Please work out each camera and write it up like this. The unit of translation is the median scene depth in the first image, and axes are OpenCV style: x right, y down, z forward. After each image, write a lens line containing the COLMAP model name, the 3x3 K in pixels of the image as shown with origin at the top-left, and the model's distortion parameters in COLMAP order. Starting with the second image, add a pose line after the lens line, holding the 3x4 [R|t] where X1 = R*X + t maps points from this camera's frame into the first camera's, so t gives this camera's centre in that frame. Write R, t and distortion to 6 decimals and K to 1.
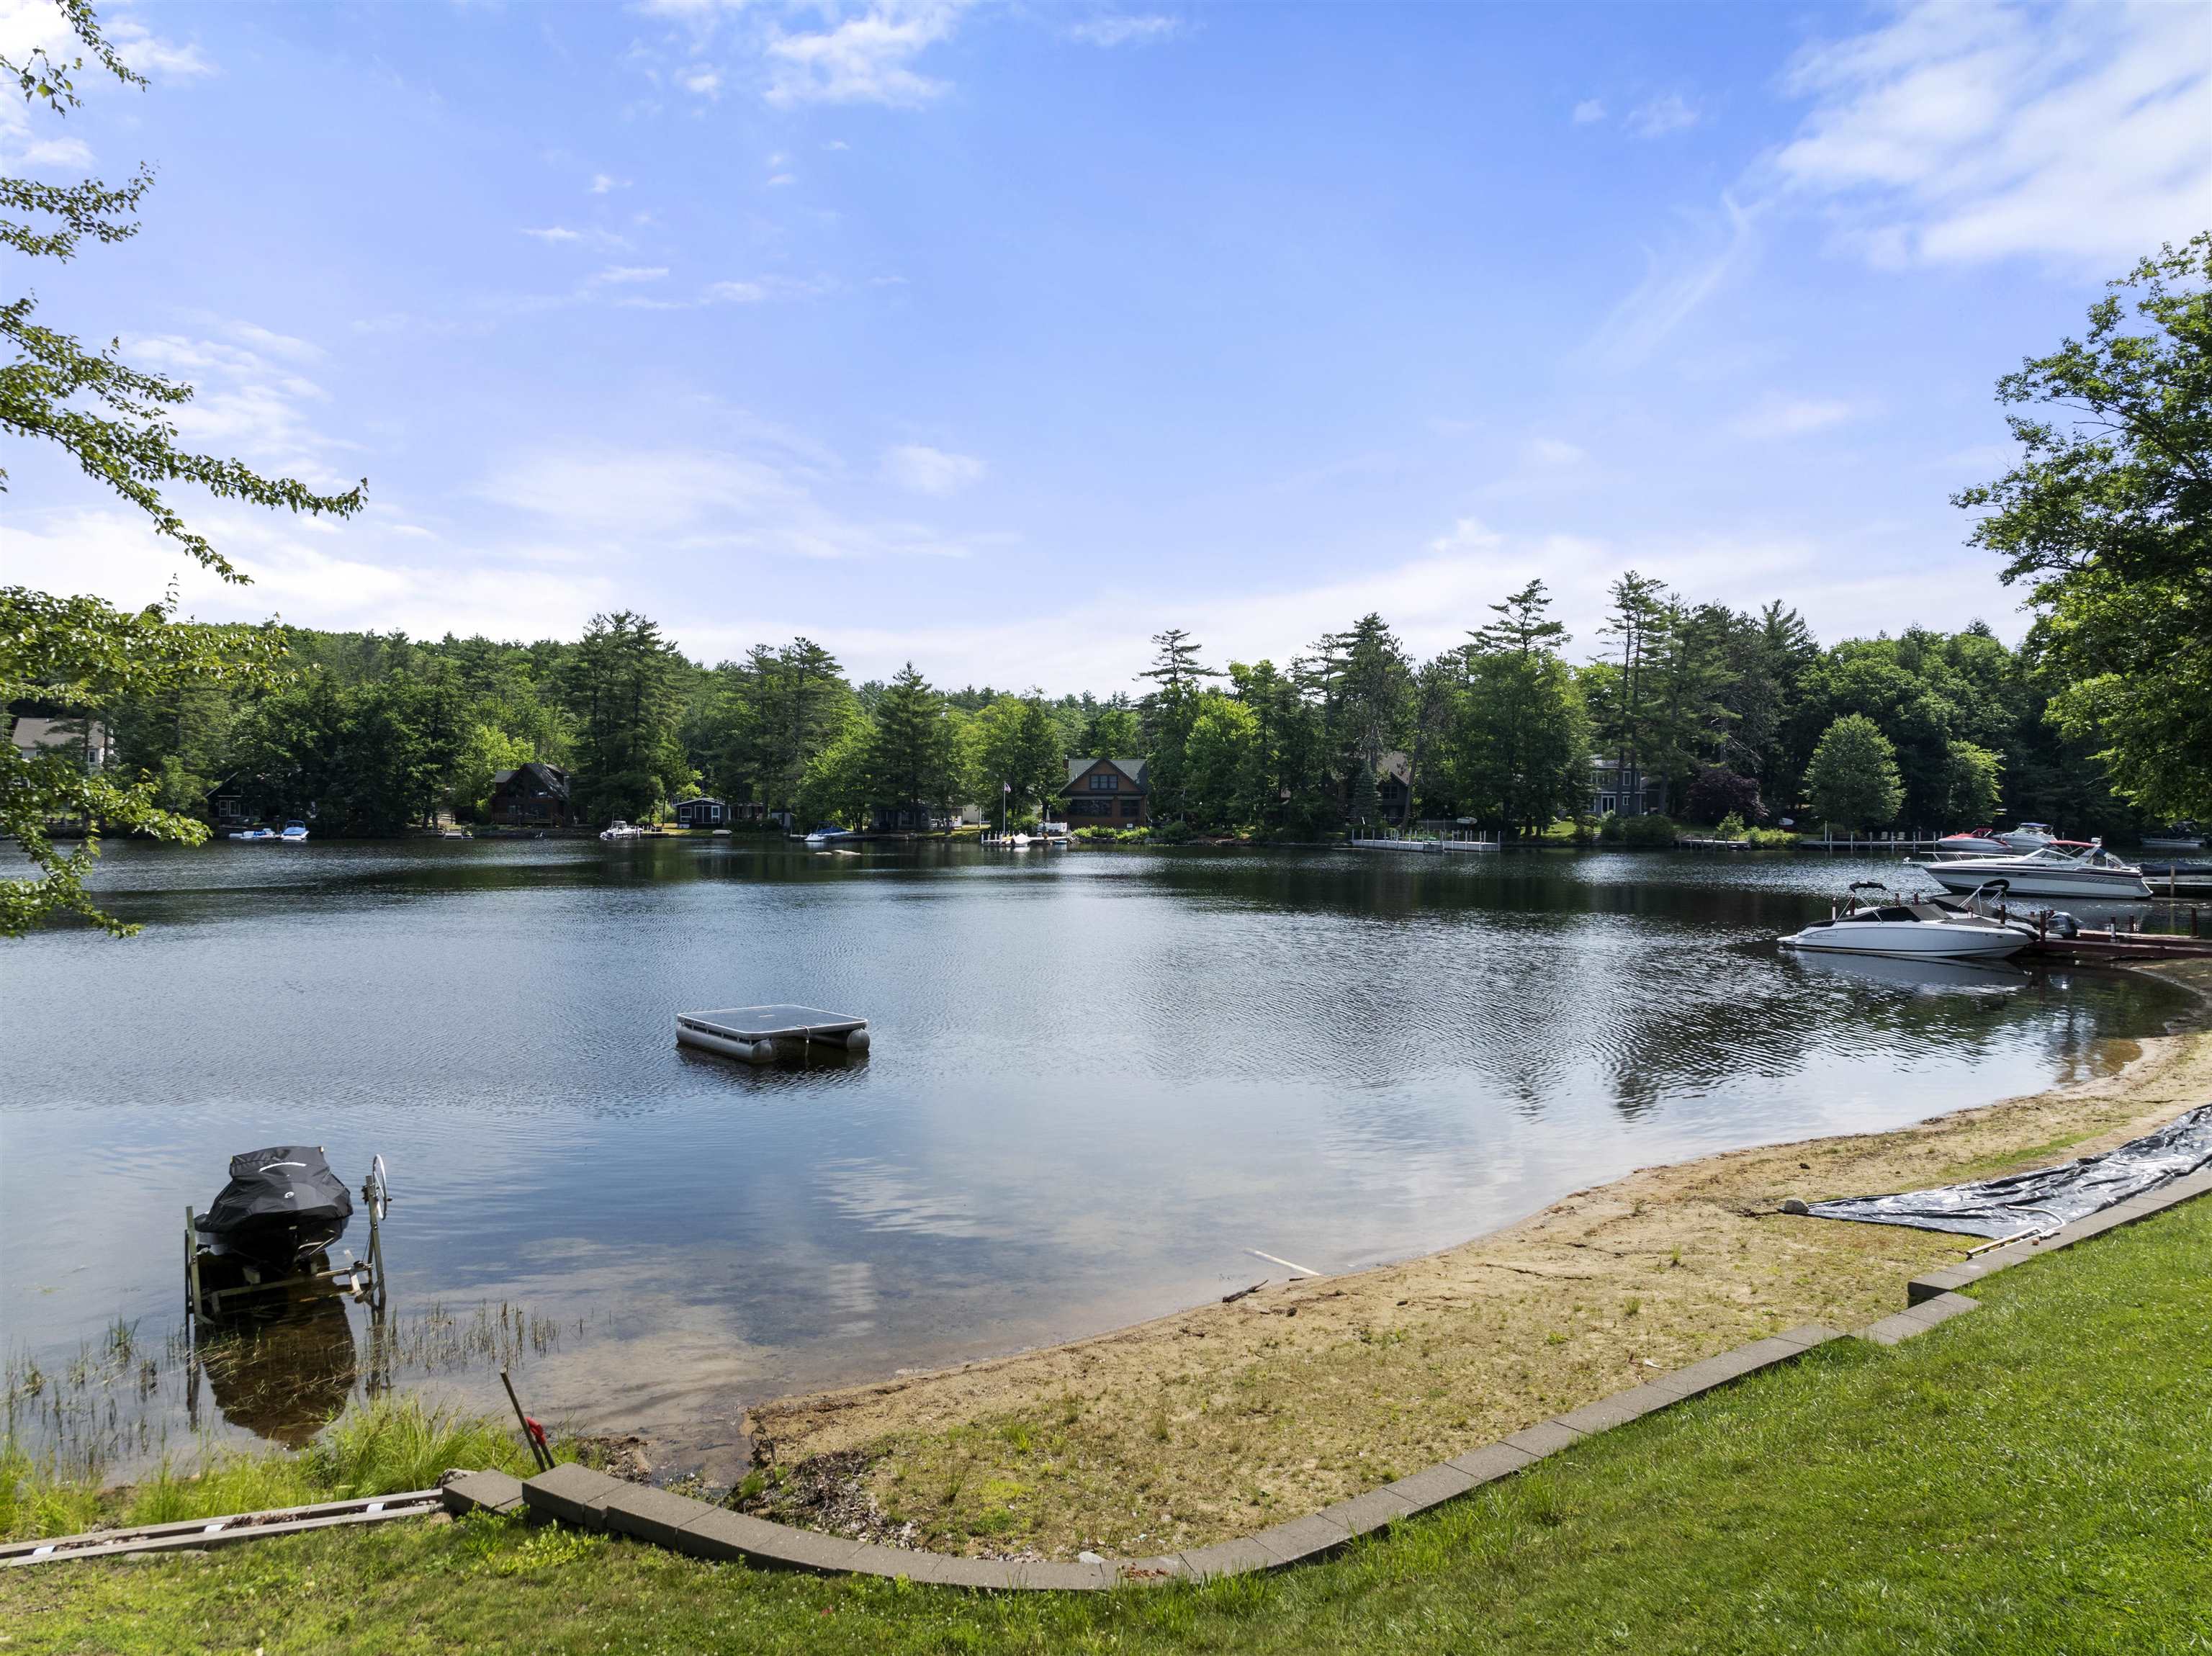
lens RADIAL K [[1595.8, 0, 1118.0], [0, 1595.8, 845.2], [0, 0, 1]] dist [-0.020382, -0.017799]
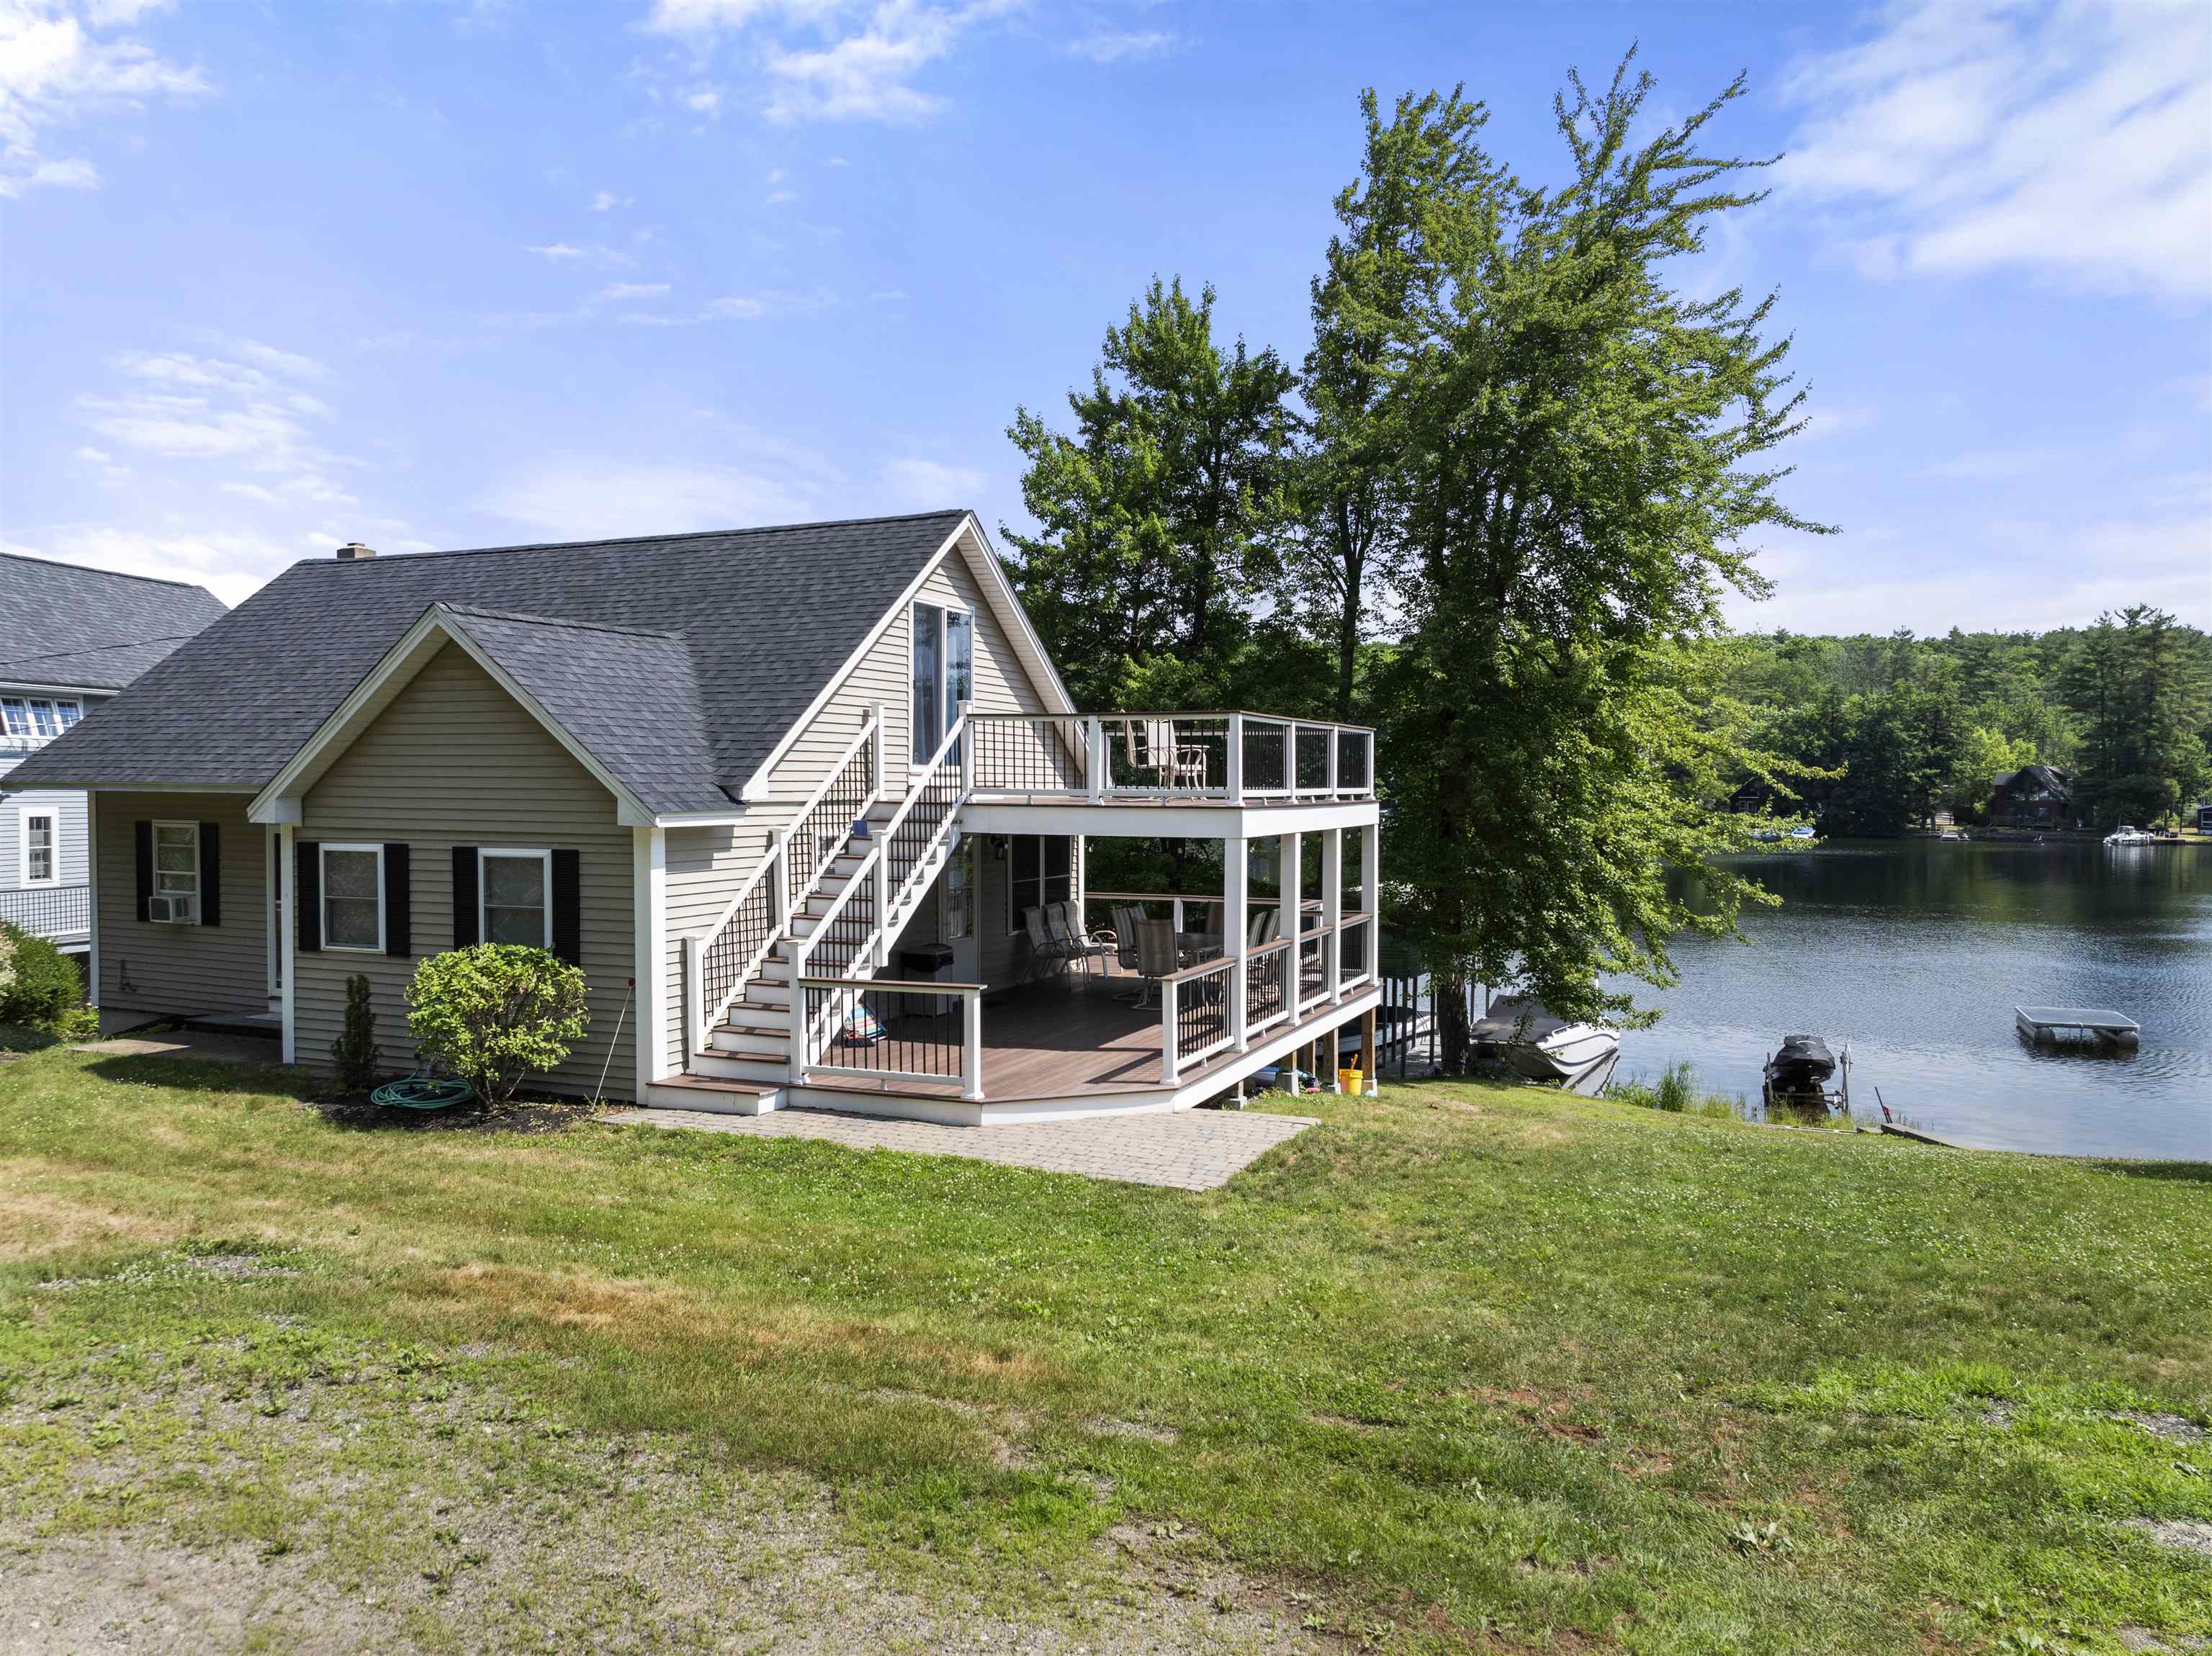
lens RADIAL K [[1595.8, 0, 1097.3], [0, 1595.8, 806.7], [0, 0, 1]] dist [-0.020382, -0.017799]
pose [[0.624831, 0.010773, -0.780686, 0.046765], [-0.023445, 0.999713, -0.004969, -0.007896], [0.780408, 0.021408, 0.624904, -0.093625]]
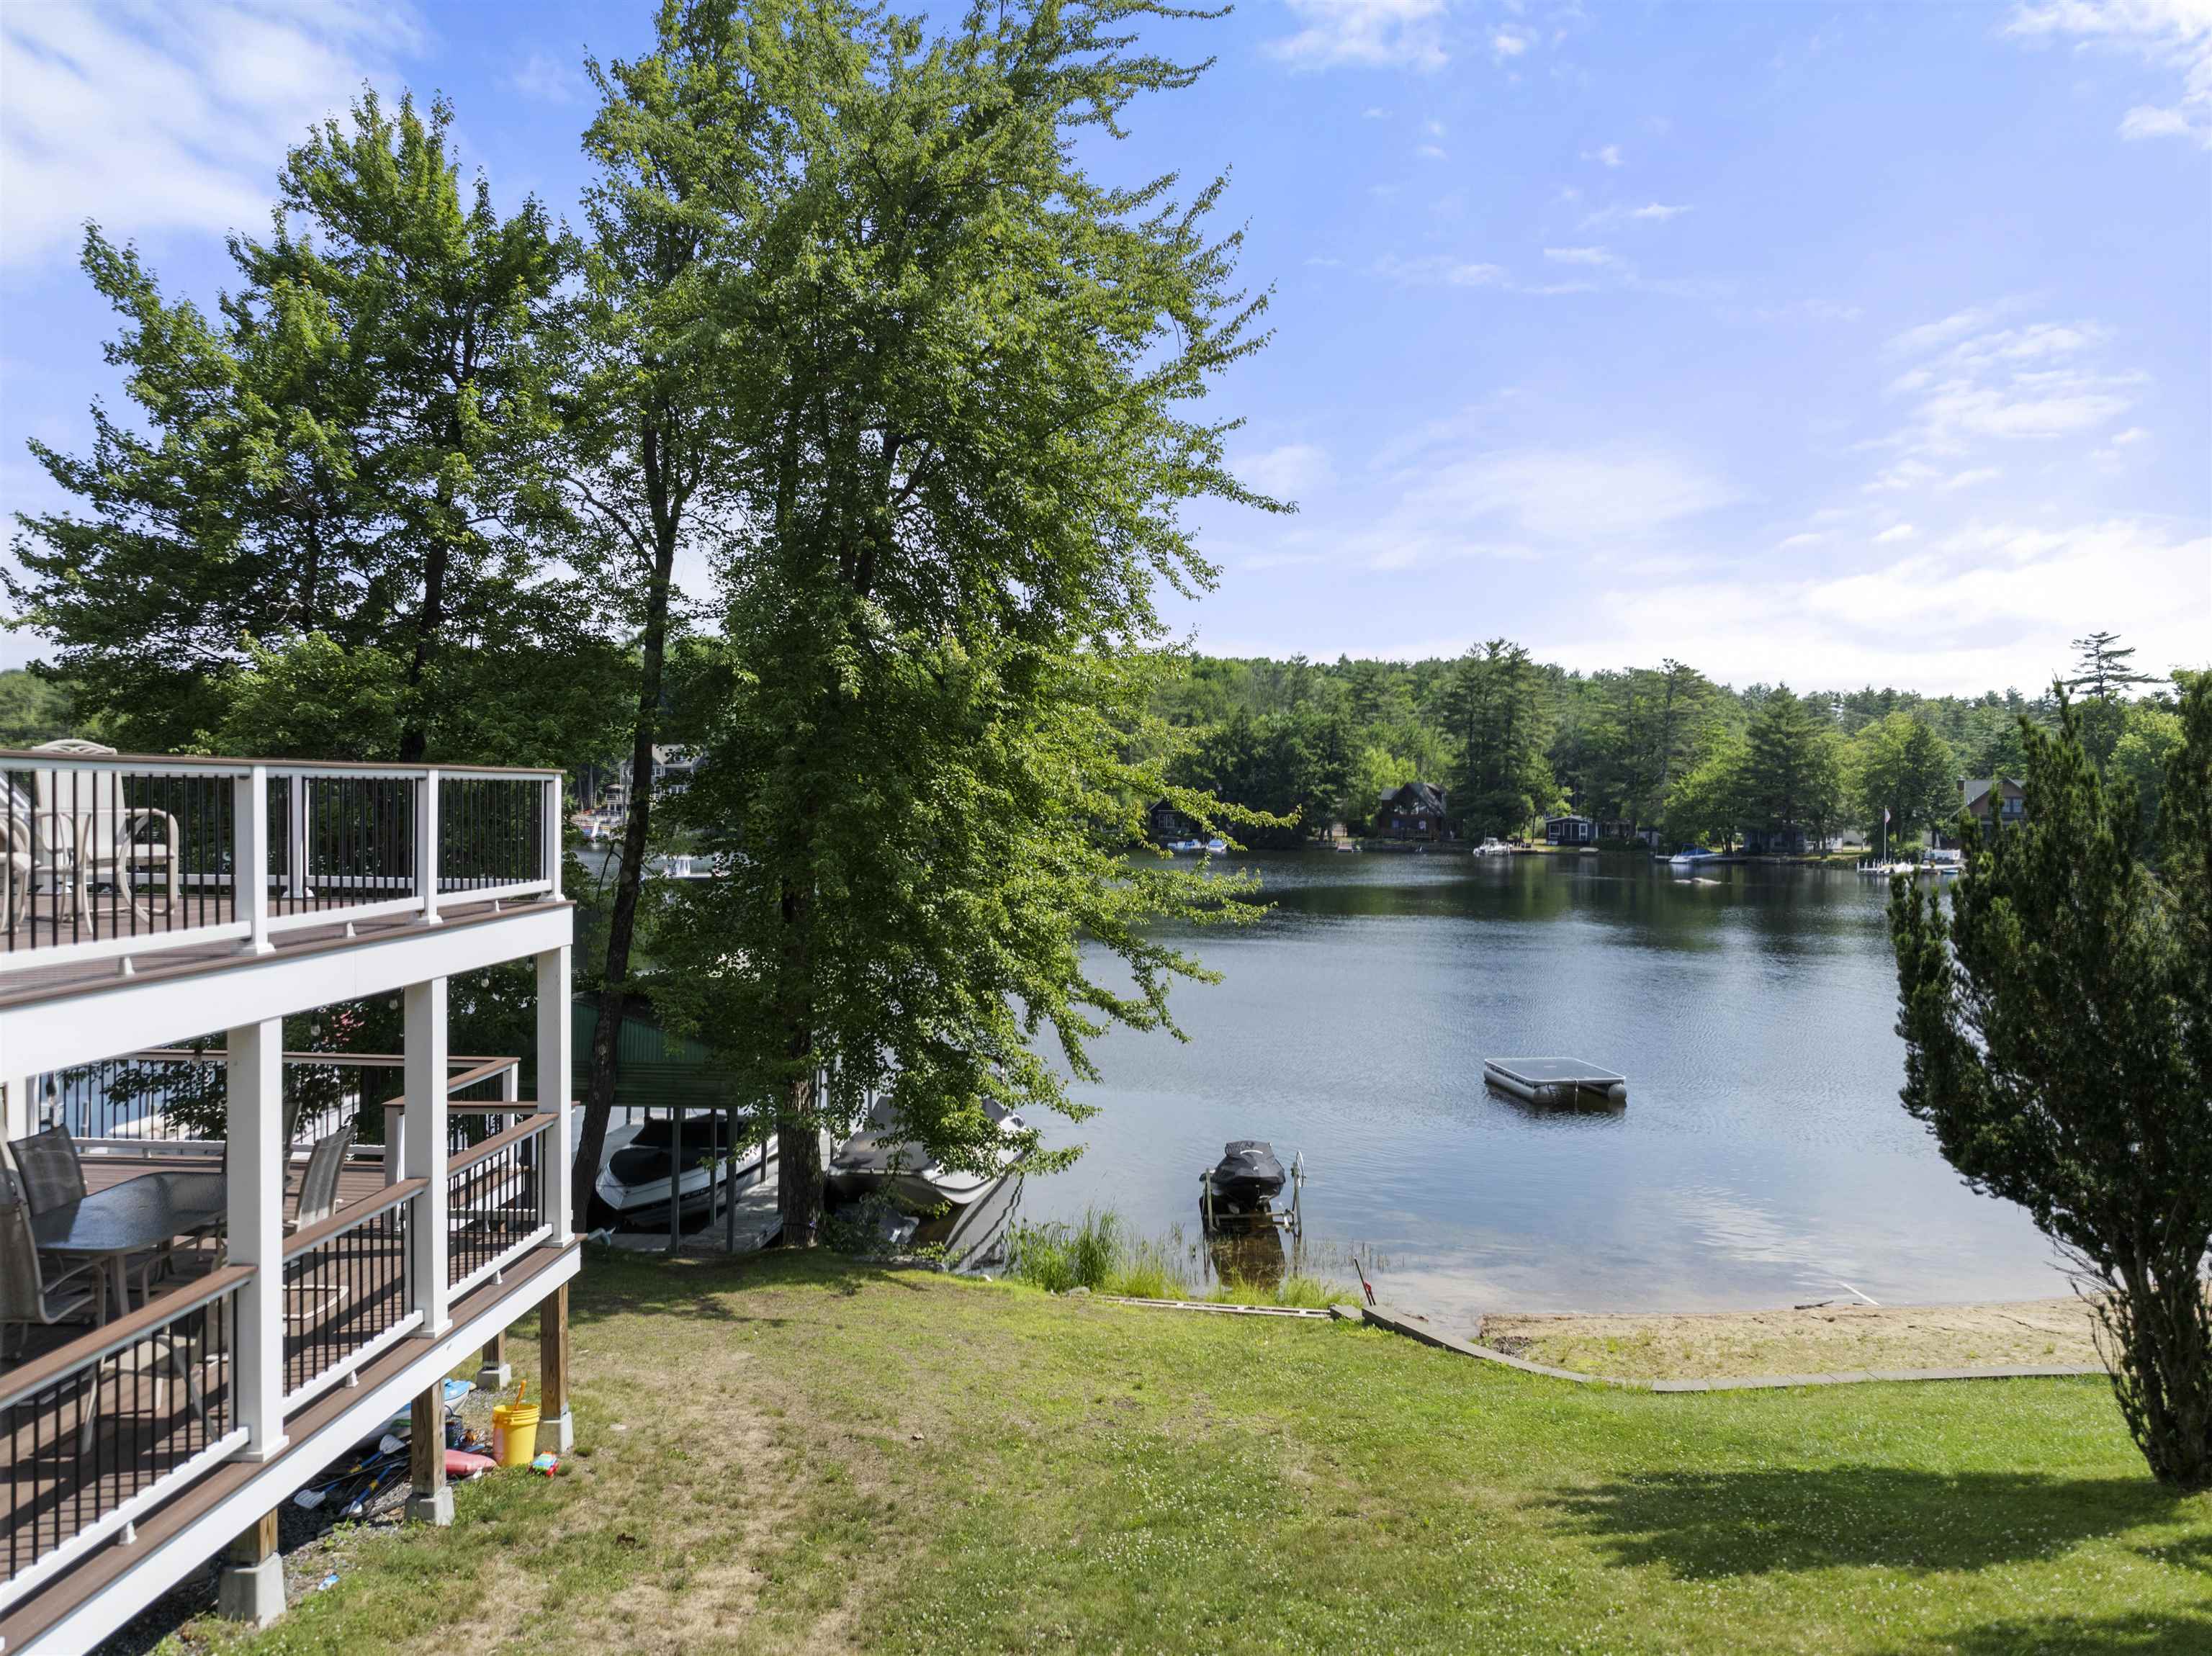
lens RADIAL K [[1595.8, 0, 1087.9], [0, 1595.8, 748.5], [0, 0, 1]] dist [-0.020382, -0.017799]
pose [[0.849180, -0.012340, -0.527959, 0.022167], [-0.019390, 0.998324, -0.054521, -0.012026], [0.527747, 0.056536, 0.847518, -0.052282]]
